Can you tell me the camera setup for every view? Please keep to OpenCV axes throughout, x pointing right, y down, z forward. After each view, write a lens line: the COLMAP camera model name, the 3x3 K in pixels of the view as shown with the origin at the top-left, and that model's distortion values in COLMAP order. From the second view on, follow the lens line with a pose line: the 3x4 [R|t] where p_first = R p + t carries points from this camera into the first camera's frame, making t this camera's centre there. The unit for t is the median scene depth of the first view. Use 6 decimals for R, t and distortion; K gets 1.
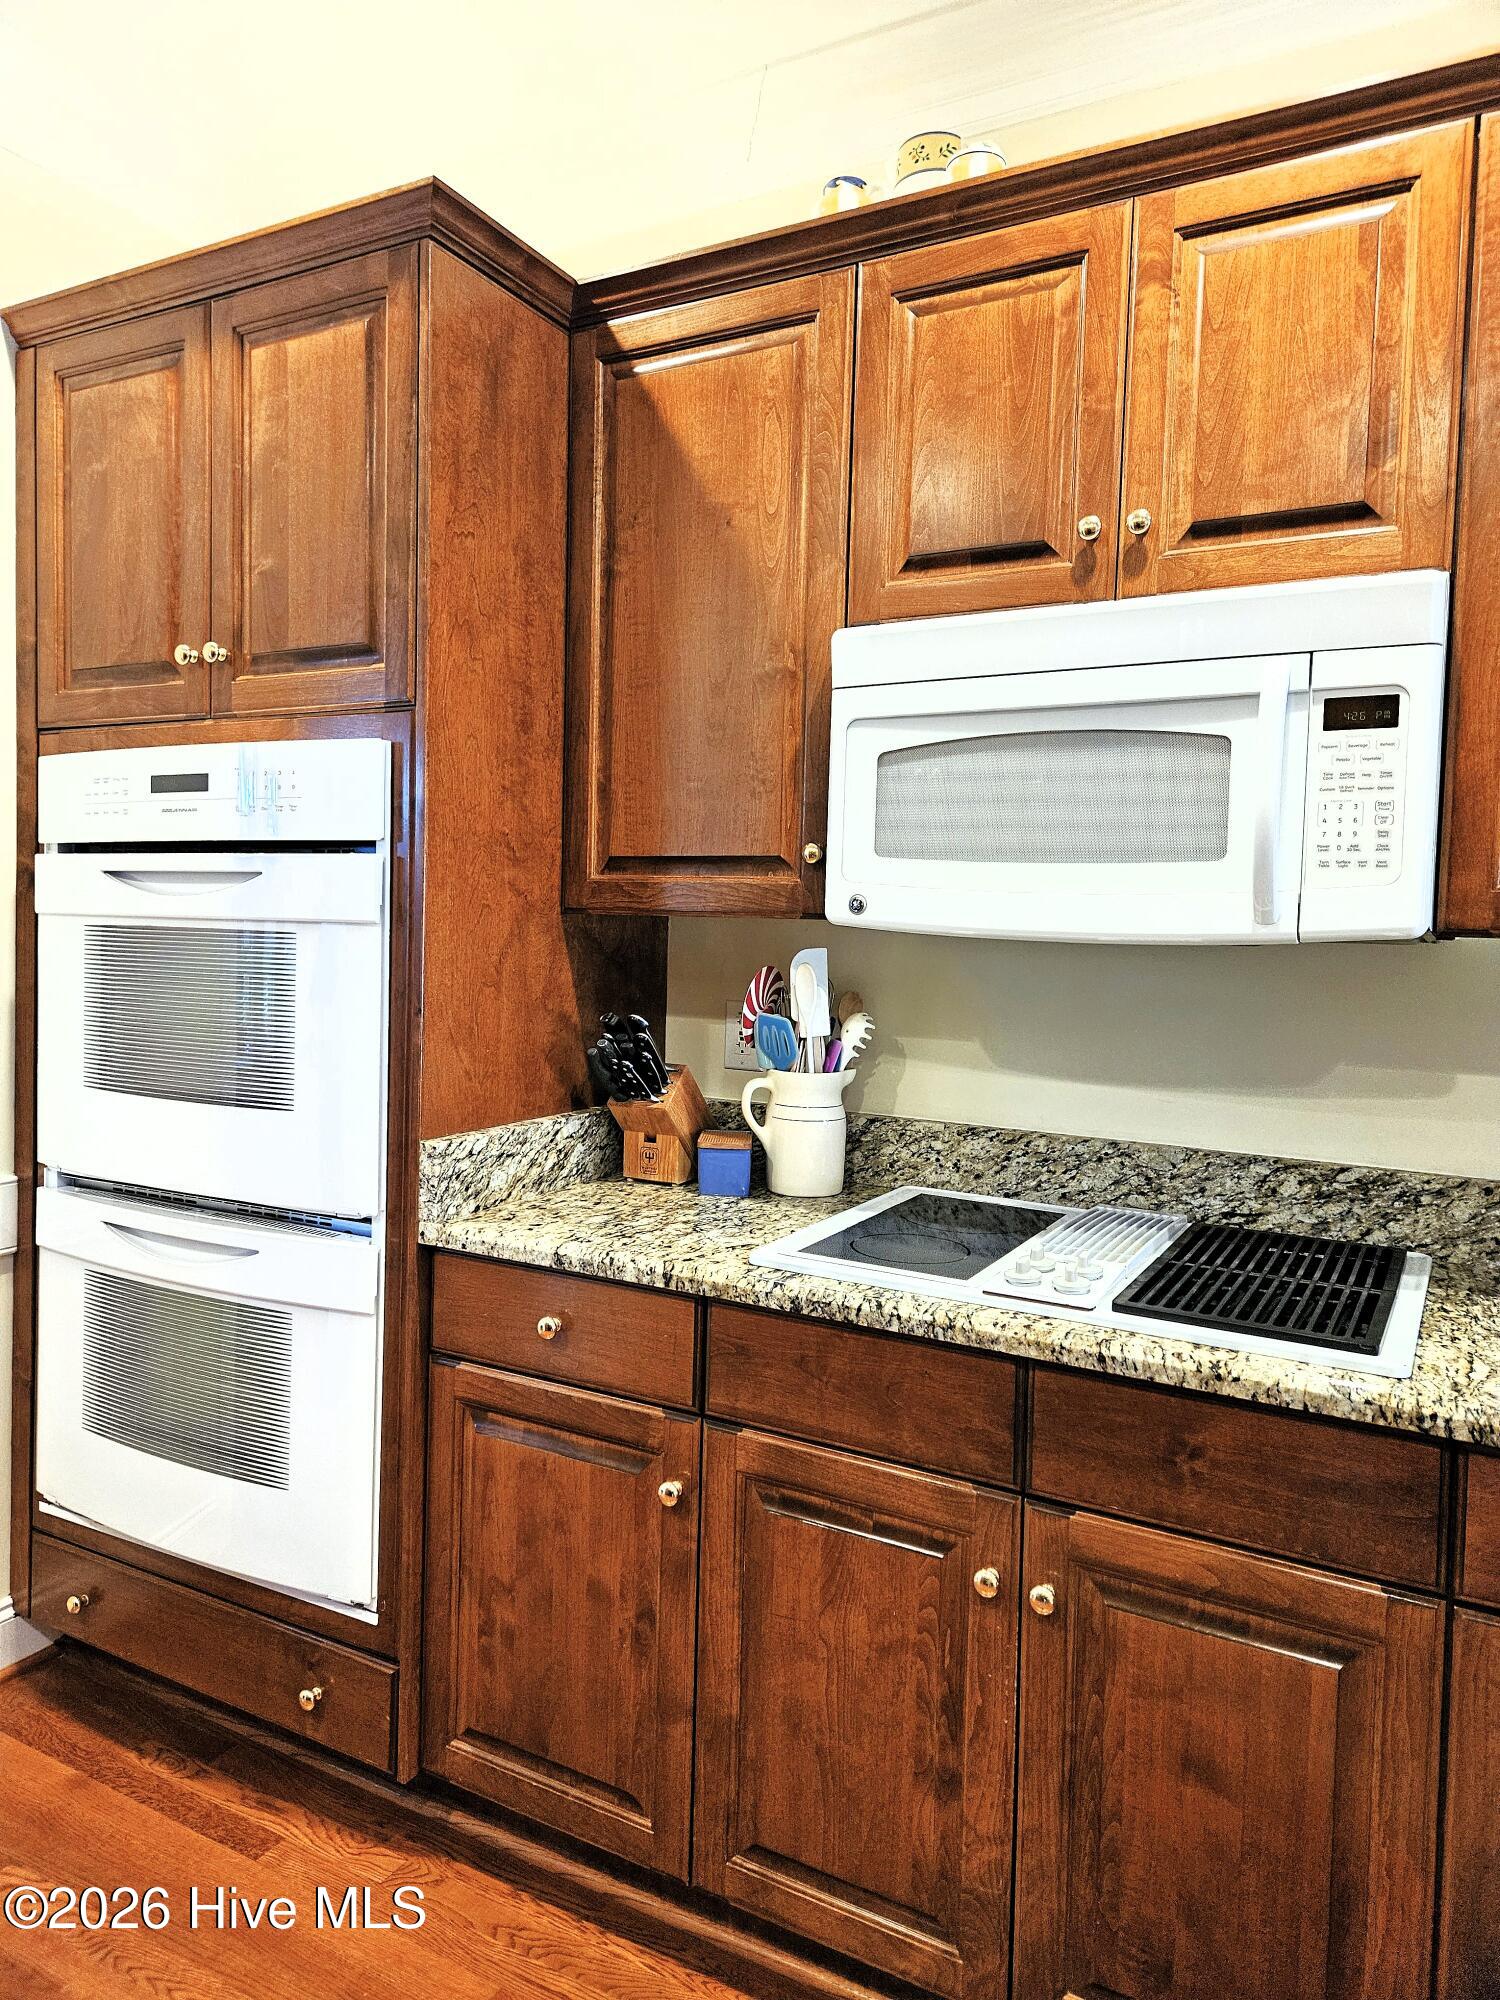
lens RADIAL K [[1378.2, 0, 776.6], [0, 1378.2, 963.0], [0, 0, 1]] dist [0.066550, -0.056775]
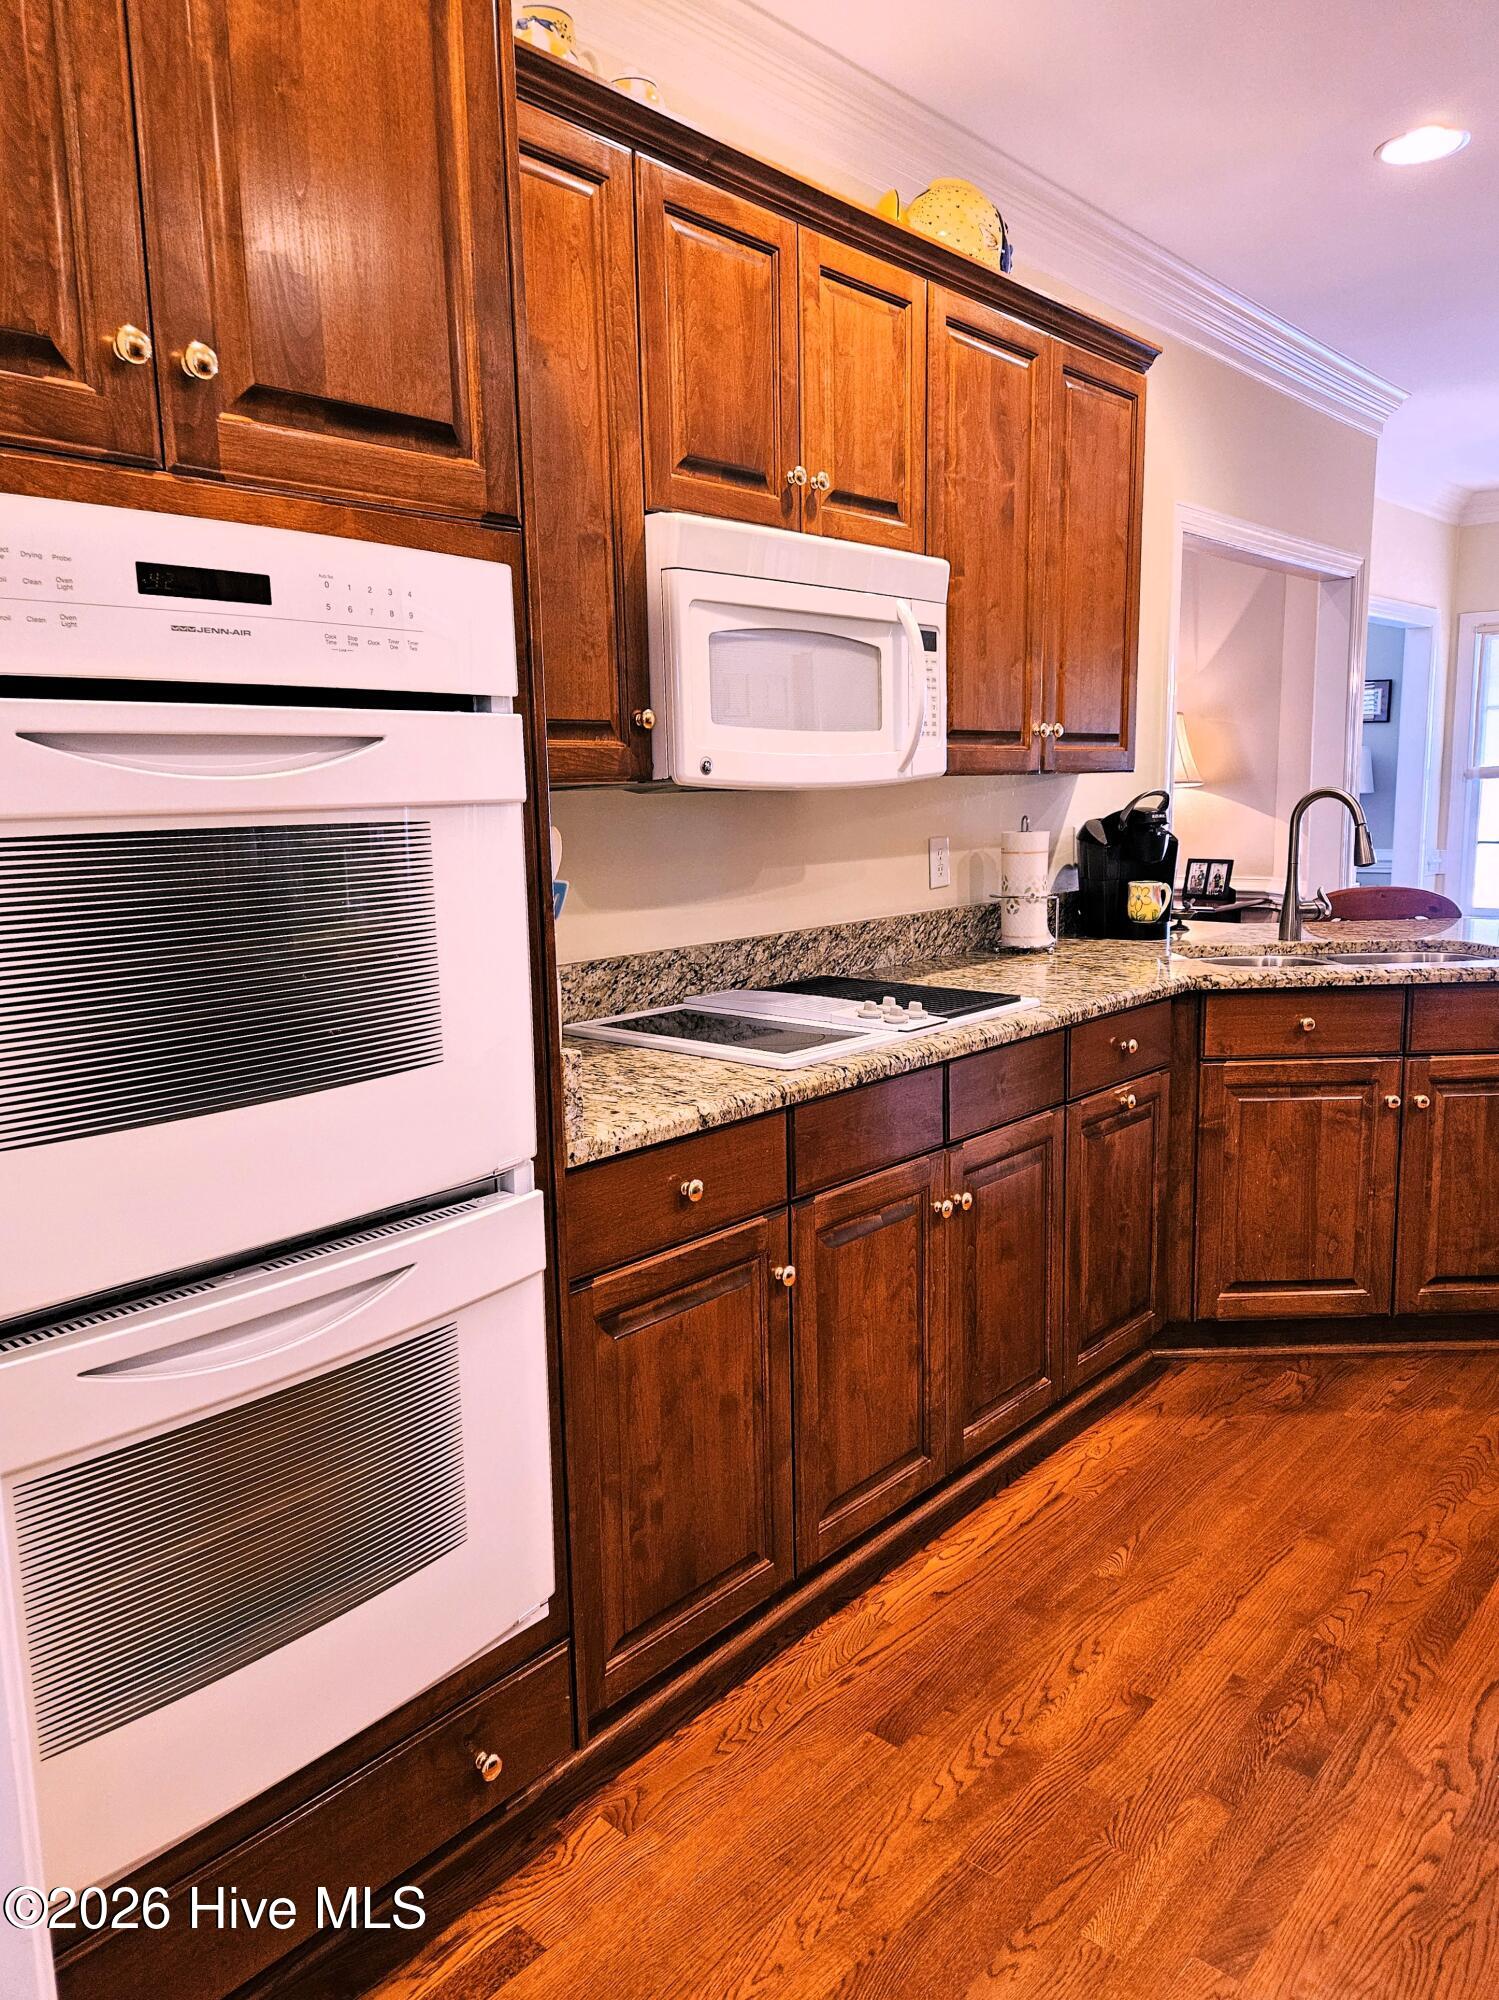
lens RADIAL K [[1378.2, 0, 746.5], [0, 1378.2, 984.6], [0, 0, 1]] dist [0.066550, -0.056775]
pose [[0.217345, -0.172189, 0.960787, -1.042731], [0.062033, 0.984764, 0.162454, -0.045998], [-0.974122, 0.024292, 0.224715, 0.688387]]
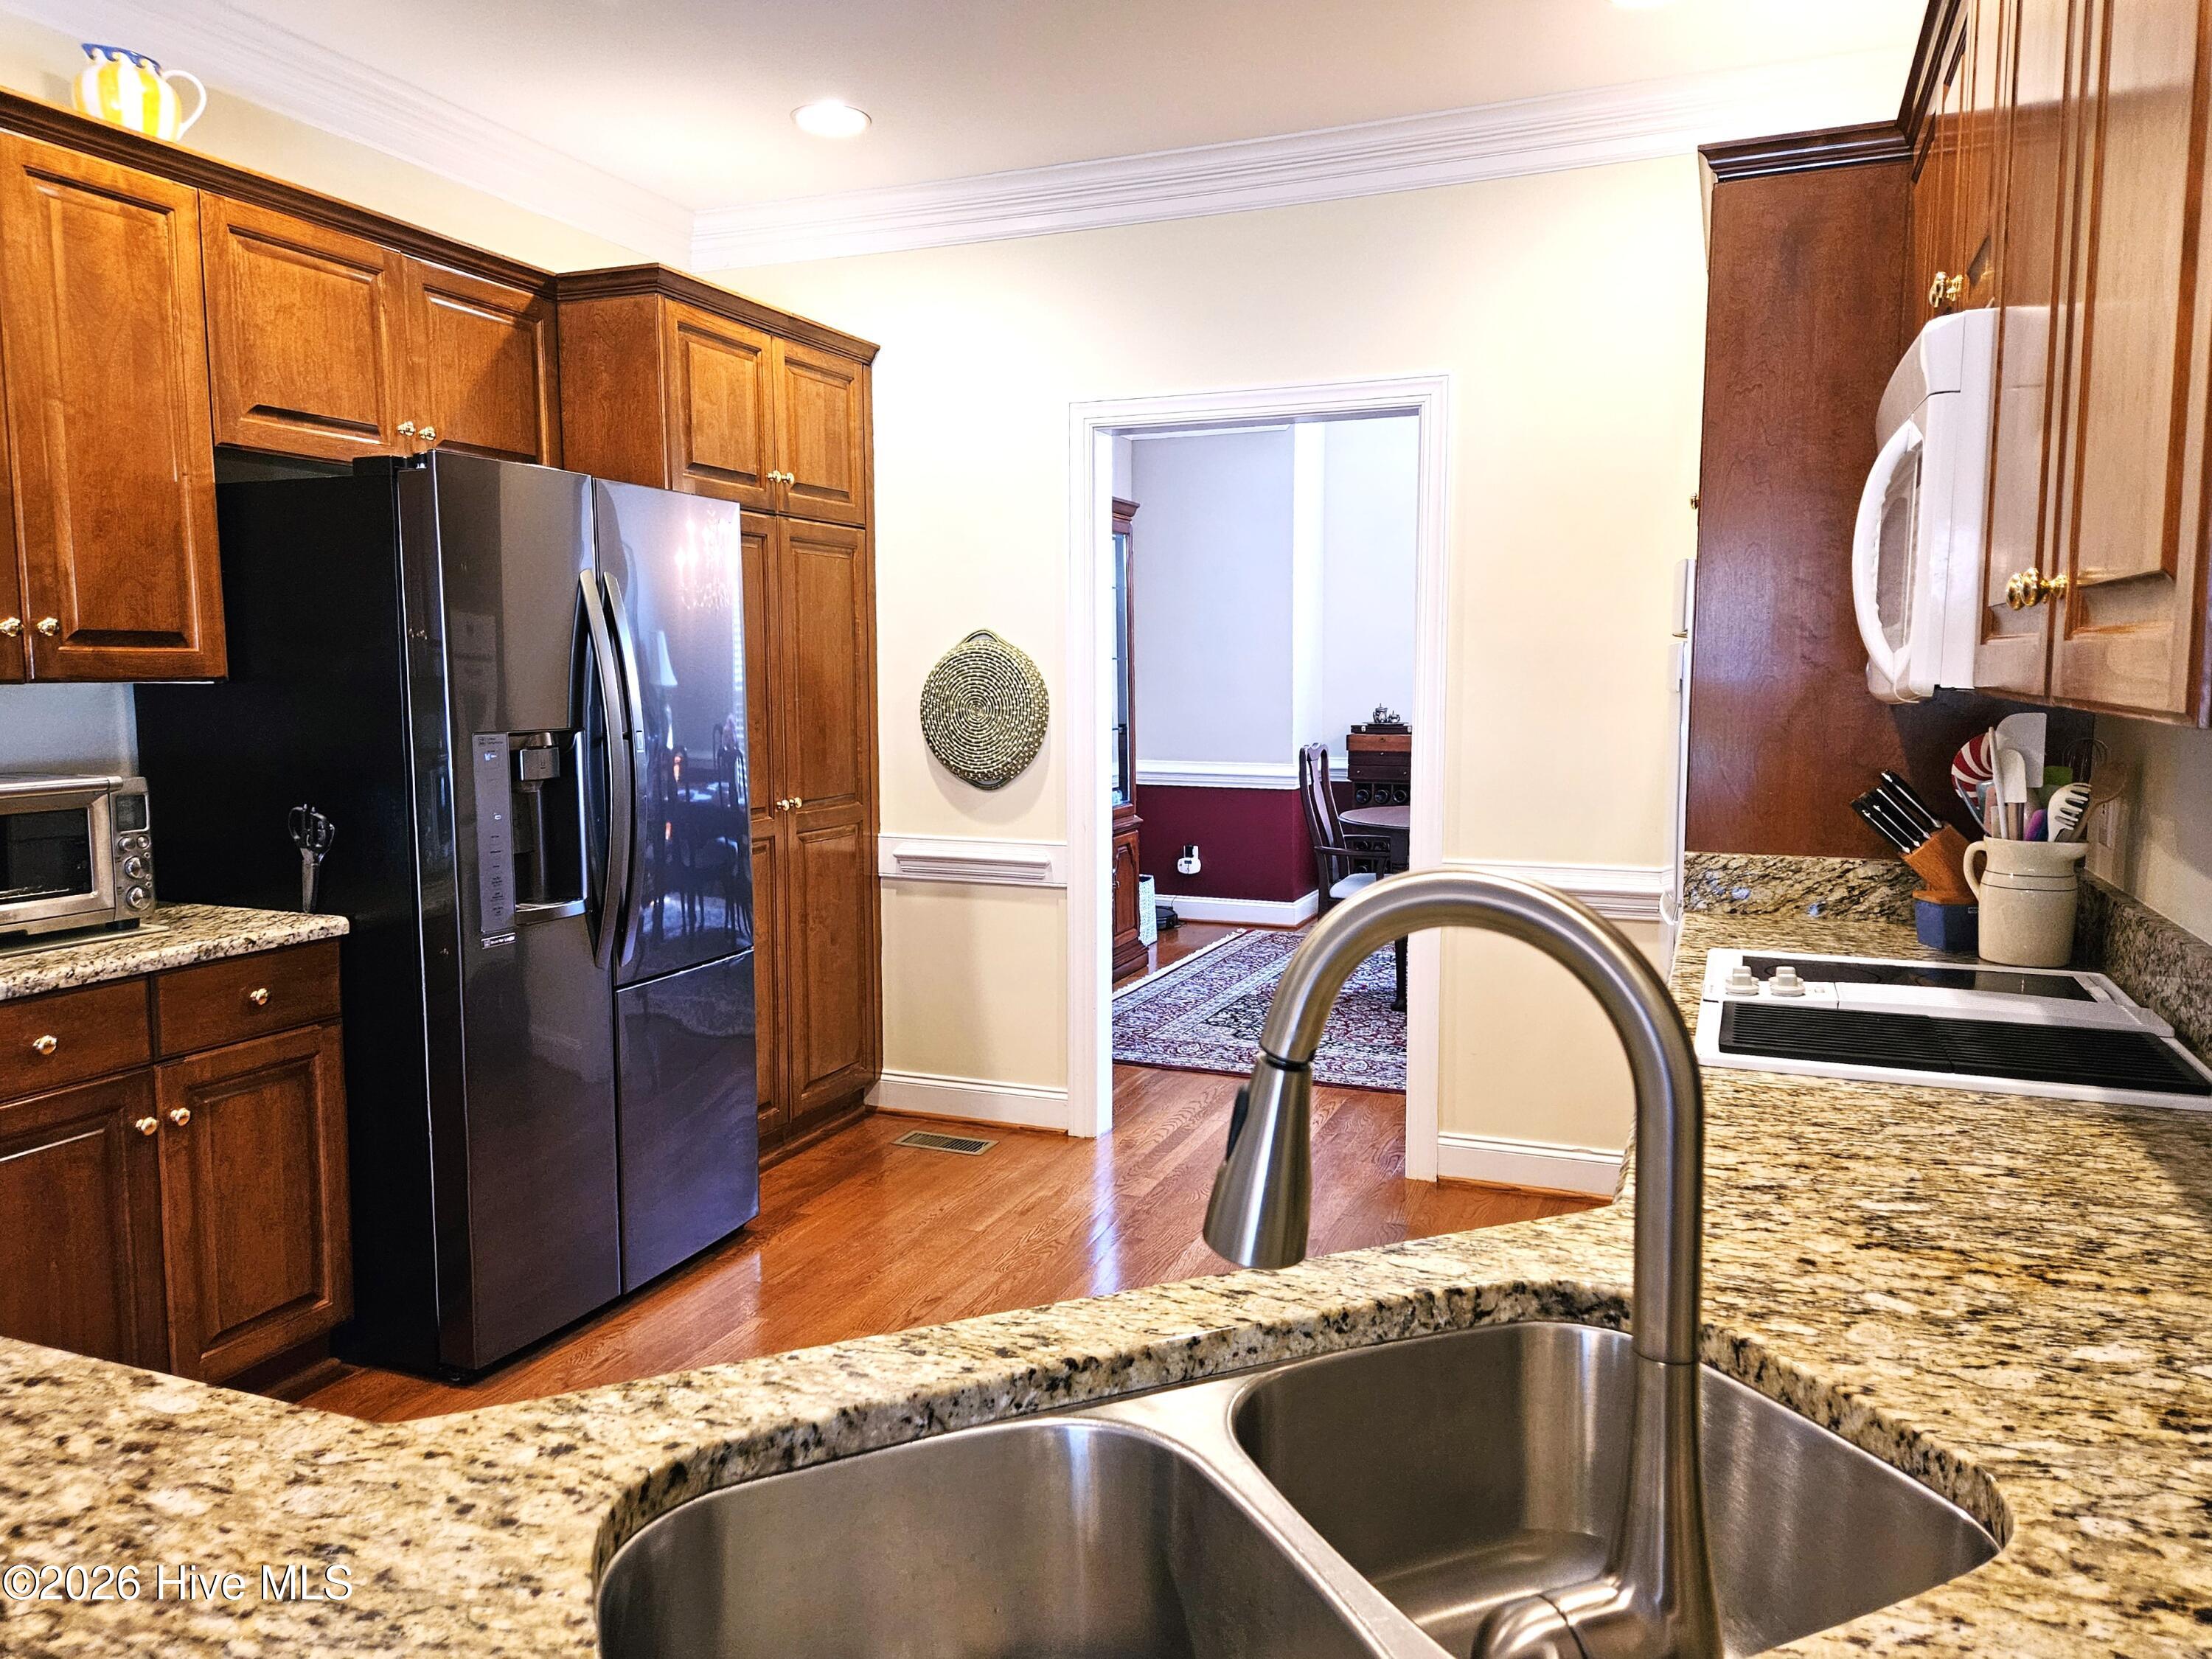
lens RADIAL K [[1524.3, 0, 1116.4], [0, 1524.3, 824.4], [0, 0, 1]] dist [0.066550, -0.056775]
pose [[0.128195, 0.085002, -0.988100, 1.182100], [-0.031667, 0.996163, 0.081587, -0.002442], [0.991243, 0.020831, 0.130395, 0.255284]]
